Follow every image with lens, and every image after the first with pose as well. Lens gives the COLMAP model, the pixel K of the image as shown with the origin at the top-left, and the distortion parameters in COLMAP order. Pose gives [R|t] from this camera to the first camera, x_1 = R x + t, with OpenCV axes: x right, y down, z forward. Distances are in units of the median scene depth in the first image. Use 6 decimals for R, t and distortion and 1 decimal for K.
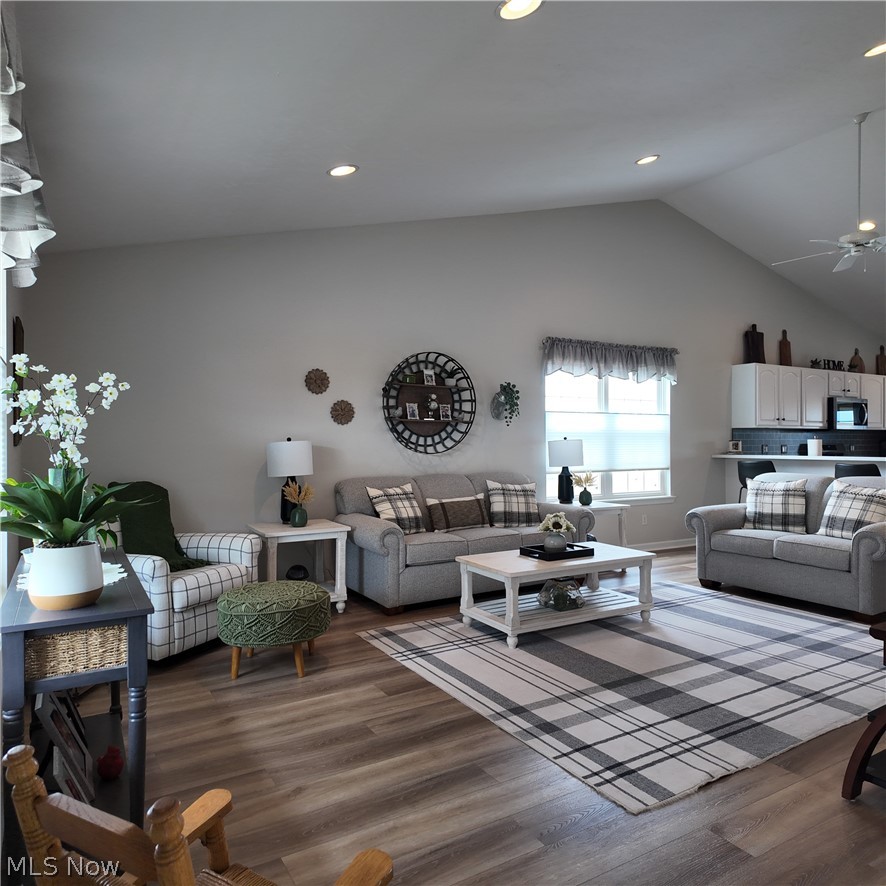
lens RADIAL K [[643.8, 0, 442.8], [0, 643.8, 426.5], [0, 0, 1]] dist [0.002340, 0.000522]
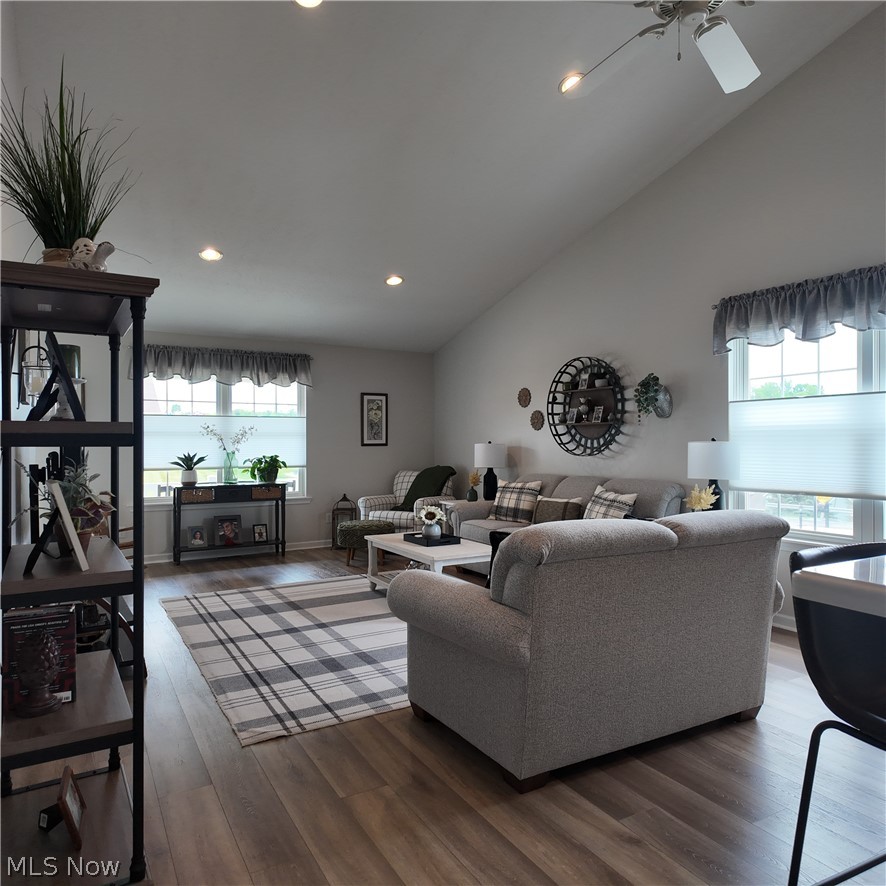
lens RADIAL K [[647.5, 0, 443.0], [0, 647.5, 443.0], [0, 0, 1]] dist [0.073696, -0.074409]
pose [[-0.014985, -0.002285, -0.999885, 0.995495], [0.016850, 0.999855, -0.002538, 0.019937], [0.999746, -0.016886, -0.014944, 0.772998]]
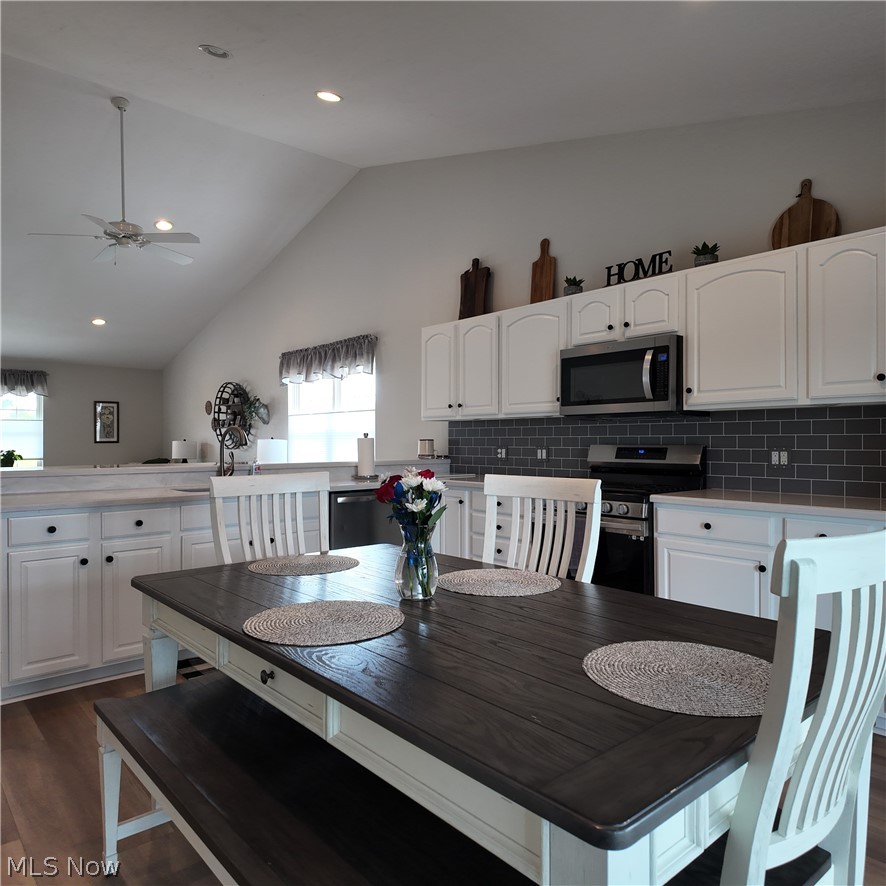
lens RADIAL K [[647.5, 0, 443.0], [0, 647.5, 443.0], [0, 0, 1]] dist [0.073696, -0.074409]
pose [[0.181816, 0.000441, -0.983332, 1.542782], [0.018166, 0.999828, 0.003807, 0.030475], [0.983165, -0.018555, 0.181777, 1.182347]]
